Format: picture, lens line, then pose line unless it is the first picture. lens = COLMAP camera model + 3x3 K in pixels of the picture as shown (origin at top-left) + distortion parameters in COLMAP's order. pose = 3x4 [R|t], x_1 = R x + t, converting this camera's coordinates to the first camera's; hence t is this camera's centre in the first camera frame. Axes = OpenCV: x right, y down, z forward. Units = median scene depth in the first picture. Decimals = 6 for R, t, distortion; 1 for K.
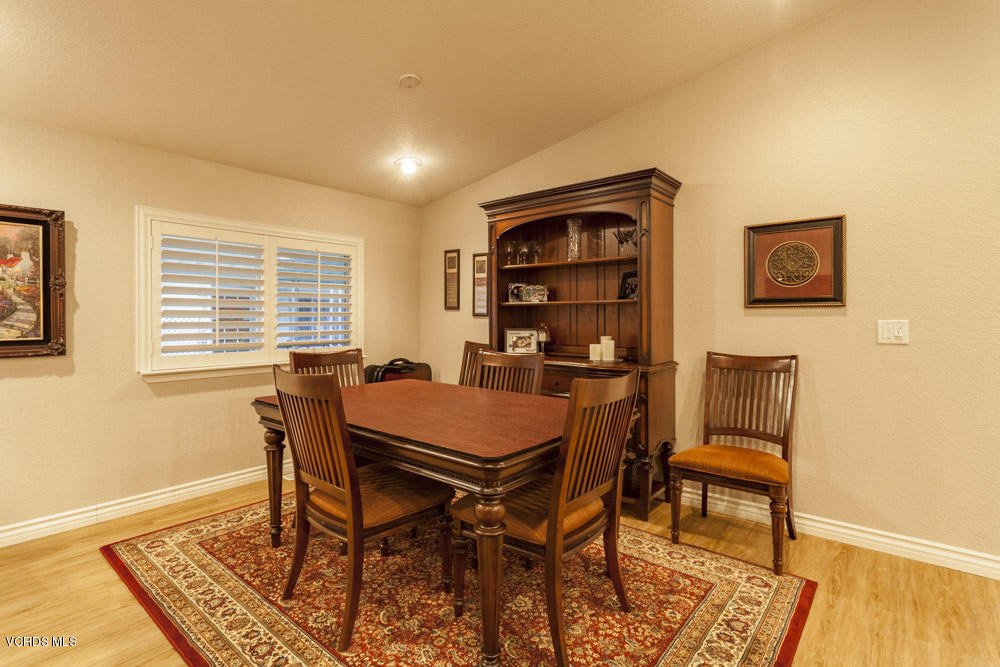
lens RADIAL K [[483.5, 0, 498.9], [0, 483.5, 327.4], [0, 0, 1]] dist [-0.000049, 0.000313]
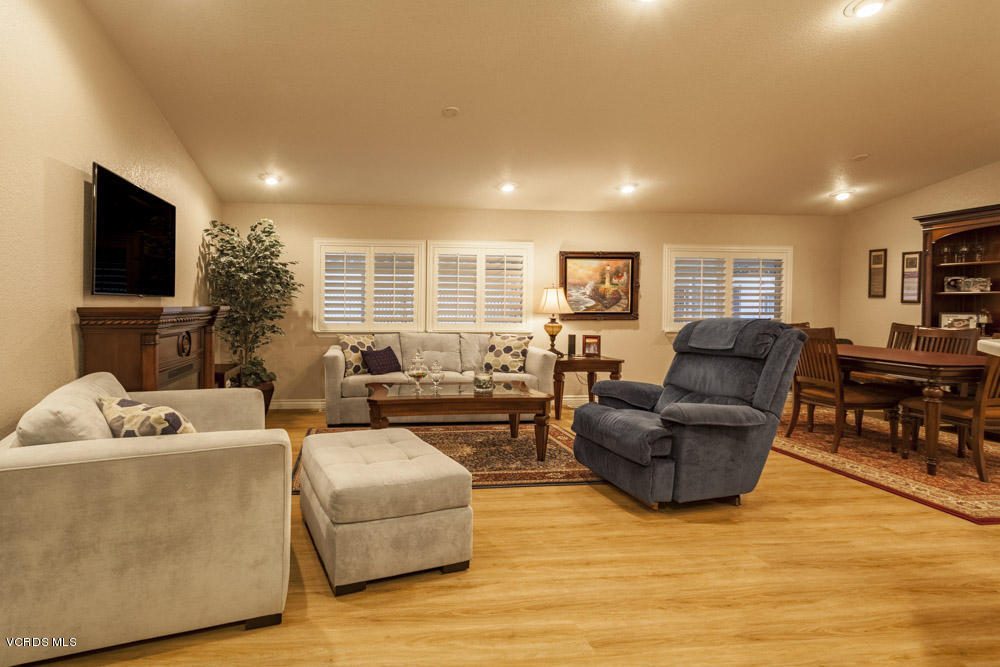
lens RADIAL K [[483.5, 0, 430.0], [0, 483.5, 311.0], [0, 0, 1]] dist [-0.000049, 0.000313]
pose [[0.705022, 0.018865, -0.708934, -0.031289], [-0.021982, 0.999747, 0.004743, 0.022121], [0.708844, 0.012240, 0.705259, -0.868090]]
